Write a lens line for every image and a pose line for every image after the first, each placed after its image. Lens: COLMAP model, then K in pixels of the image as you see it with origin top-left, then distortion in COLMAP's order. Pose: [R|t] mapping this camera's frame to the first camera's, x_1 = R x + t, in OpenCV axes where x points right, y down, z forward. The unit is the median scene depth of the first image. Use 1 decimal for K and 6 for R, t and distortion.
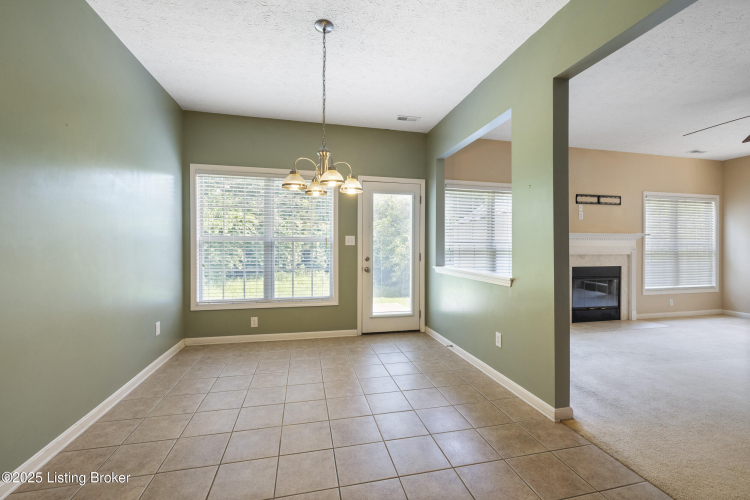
lens RADIAL K [[318.3, 0, 375.0], [0, 318.3, 248.7], [0, 0, 1]] dist [-0.000716, -0.000495]
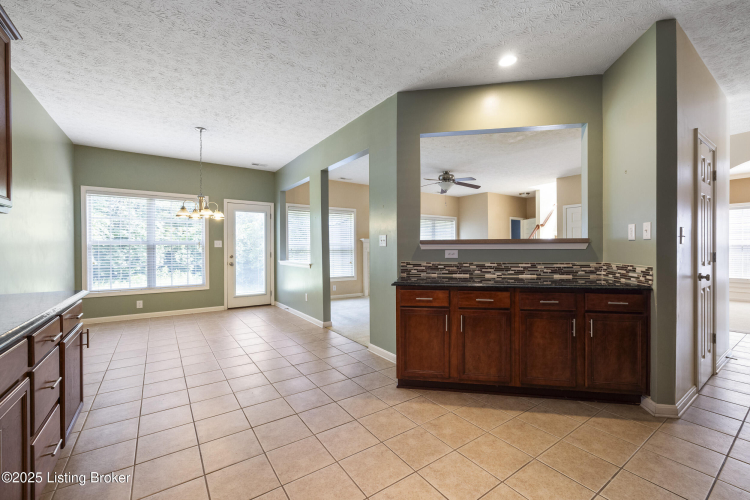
lens RADIAL K [[318.3, 0, 378.8], [0, 318.3, 249.4], [0, 0, 1]] dist [-0.000716, -0.000495]
pose [[0.927023, -0.008087, 0.374918, 0.052446], [0.008610, 0.999963, 0.000281, 0.004410], [-0.374907, 0.002967, 0.927058, -0.571917]]
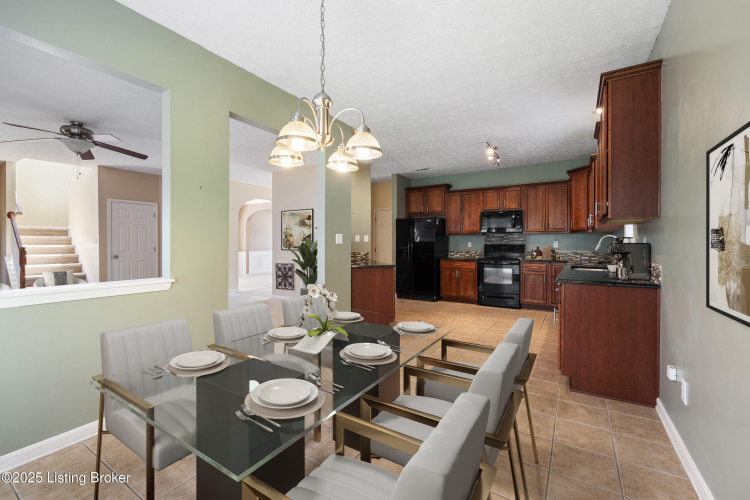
lens RADIAL K [[318.3, 0, 374.3], [0, 318.3, 246.7], [0, 0, 1]] dist [-0.000716, -0.000495]
pose [[-0.710973, -0.010092, 0.703146, -0.368985], [0.000708, 0.999886, 0.015066, -0.008466], [-0.703219, 0.011209, -0.710885, 0.765710]]
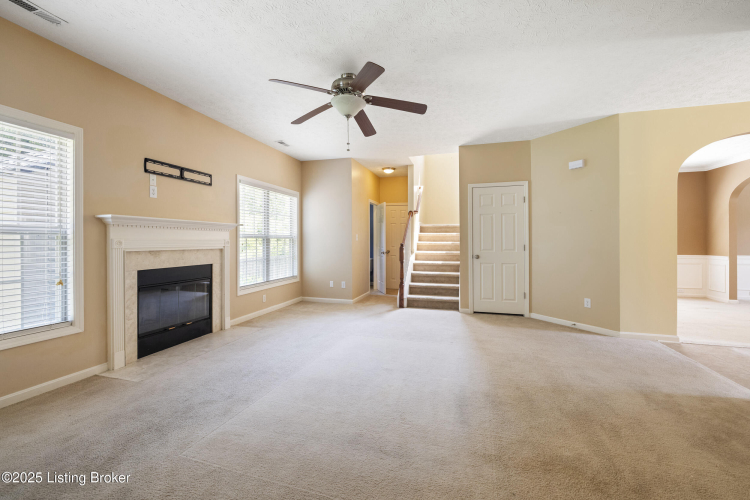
lens RADIAL K [[318.3, 0, 380.3], [0, 318.3, 242.7], [0, 0, 1]] dist [-0.000716, -0.000495]
pose [[0.474497, -0.008294, 0.880218, 0.328945], [0.004197, 0.999966, 0.007160, -0.001187], [-0.880247, 0.000296, 0.474515, 0.308564]]
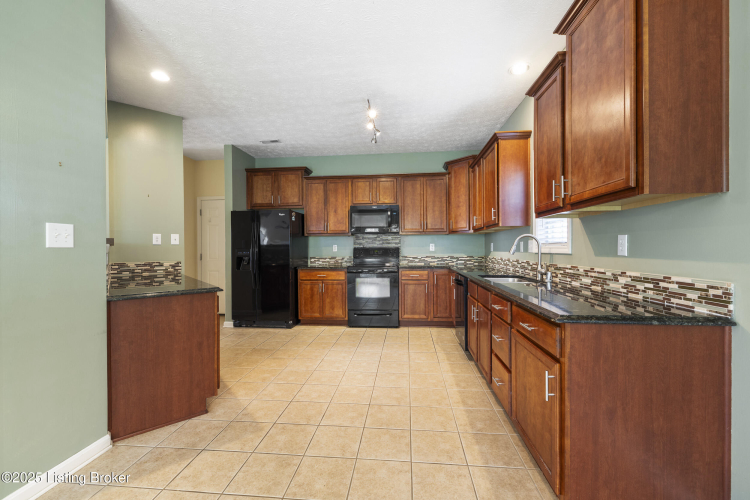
lens RADIAL K [[318.3, 0, 377.5], [0, 318.3, 249.4], [0, 0, 1]] dist [-0.000716, -0.000495]
pose [[-0.952553, 0.000433, 0.304374, -0.117962], [0.004151, 0.999924, 0.011567, -0.003509], [-0.304346, 0.012282, -0.952482, 0.422589]]
